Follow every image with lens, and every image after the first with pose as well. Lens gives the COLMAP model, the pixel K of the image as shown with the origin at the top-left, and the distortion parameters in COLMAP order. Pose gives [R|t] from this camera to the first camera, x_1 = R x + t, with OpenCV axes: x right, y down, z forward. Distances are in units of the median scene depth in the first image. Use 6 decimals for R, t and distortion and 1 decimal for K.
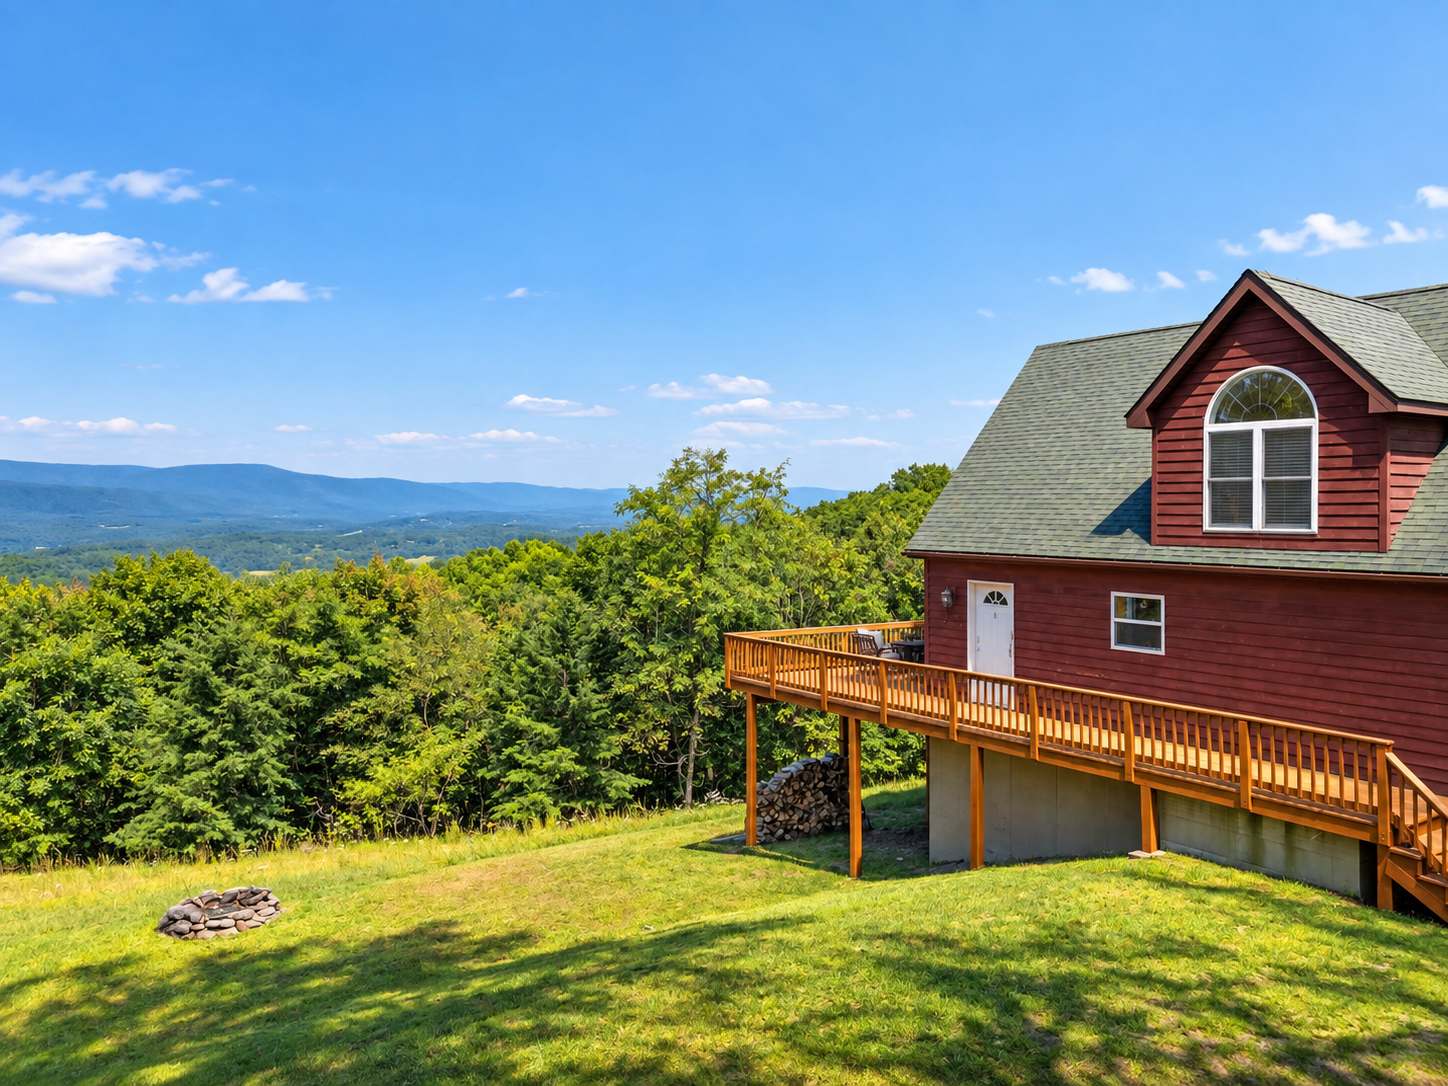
lens RADIAL K [[1110.8, 0, 726.9], [0, 1110.8, 545.5], [0, 0, 1]] dist [0.073604, -0.034179]
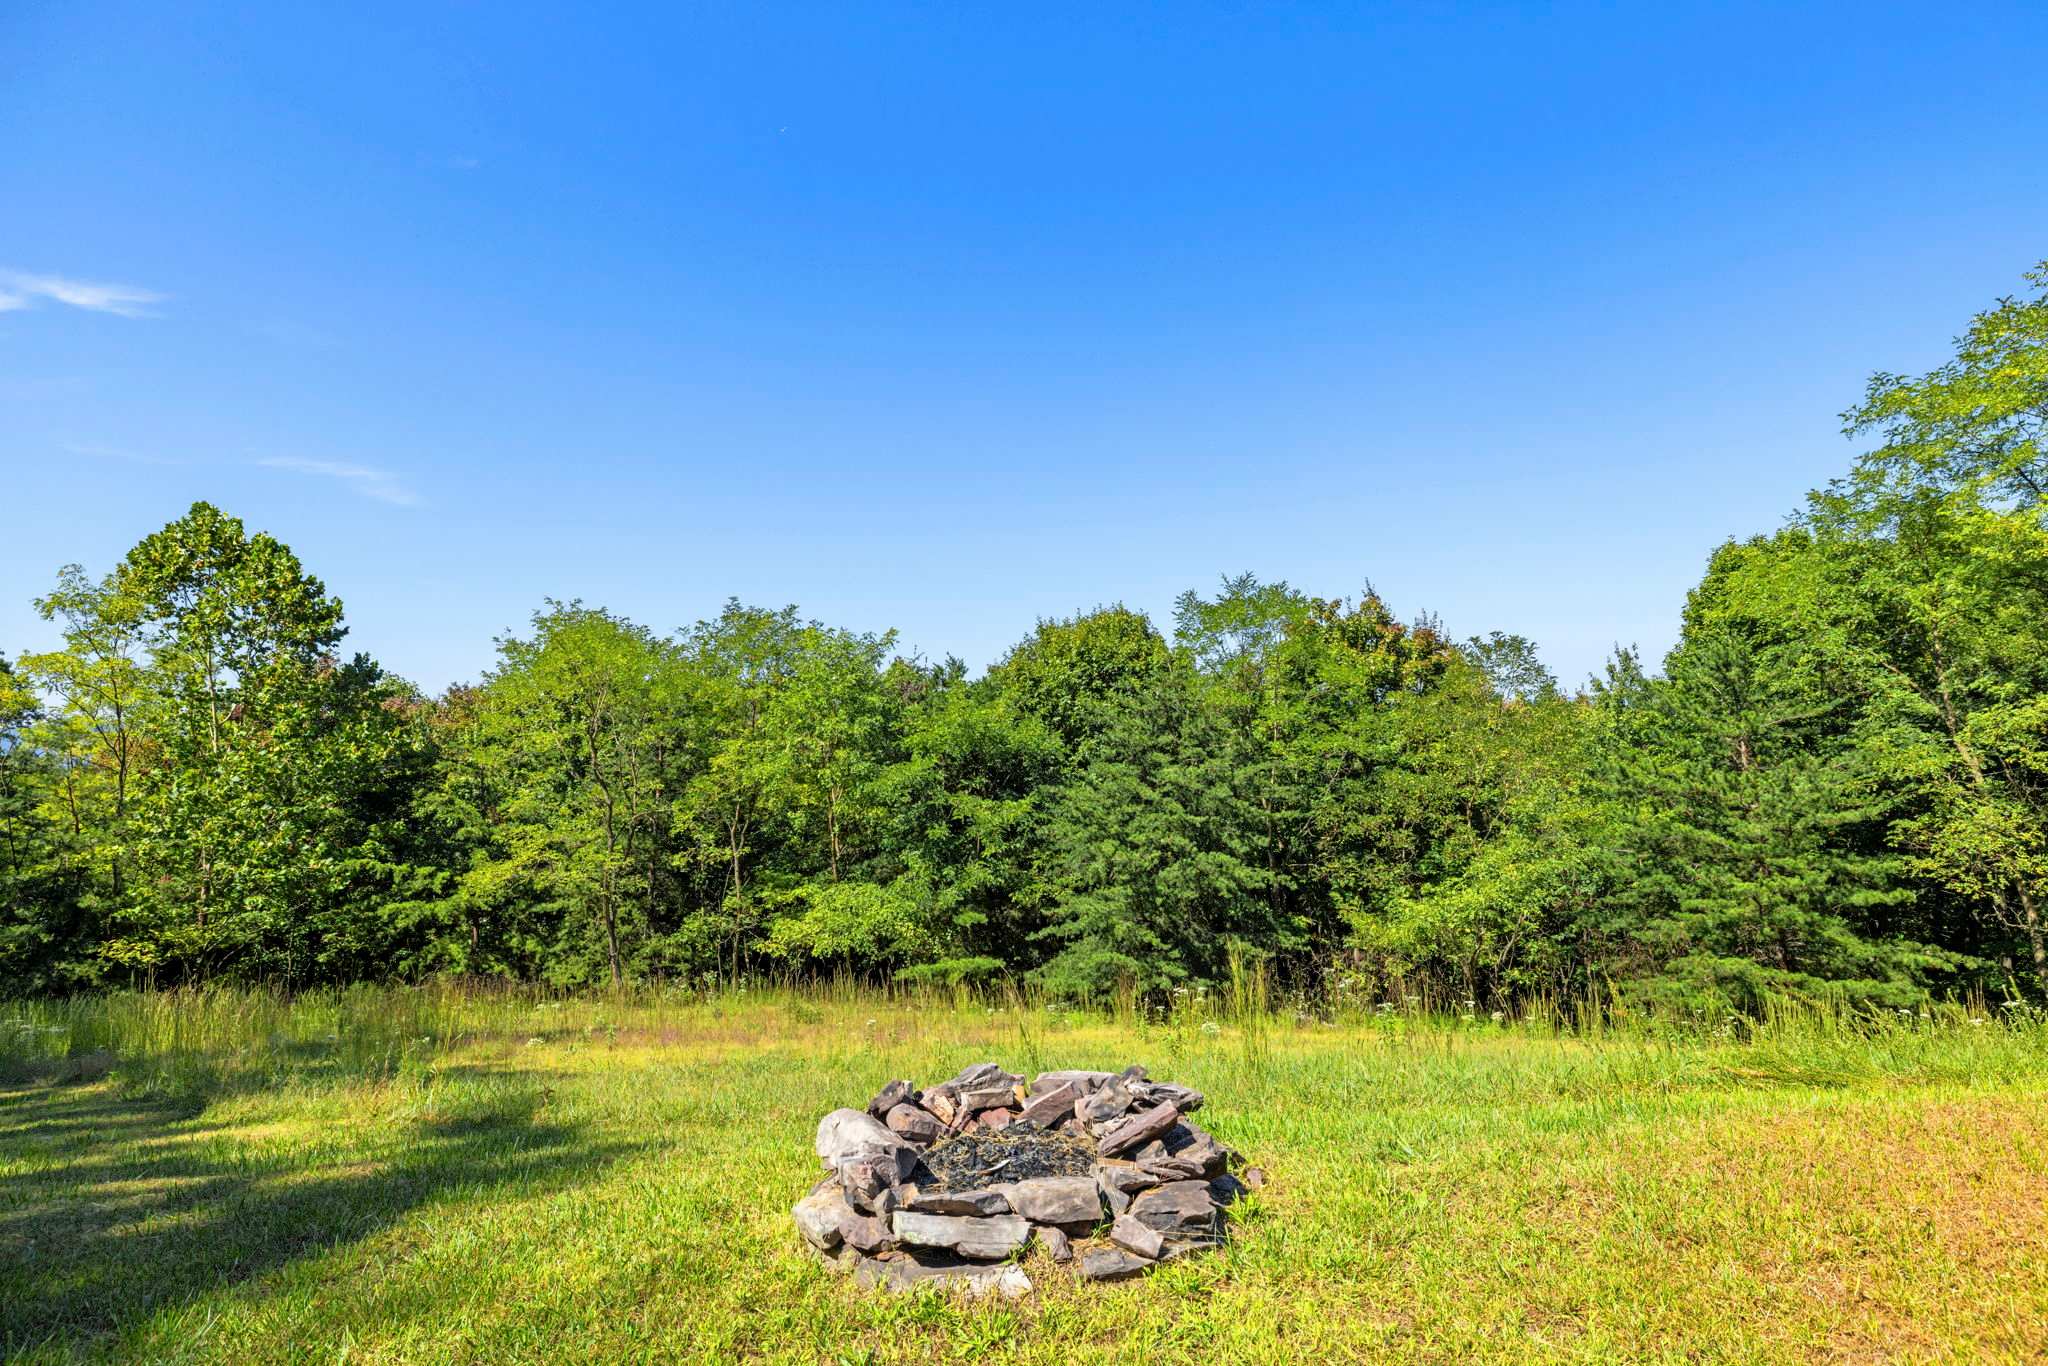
lens RADIAL K [[1098.1, 0, 1011.1], [0, 1098.1, 713.2], [0, 0, 1]] dist [-0.009169, 0.007230]
pose [[0.828563, -0.058120, -0.556871, -0.356454], [0.039411, 0.998185, -0.045539, 0.274235], [0.558507, 0.015785, 0.829350, 0.920874]]
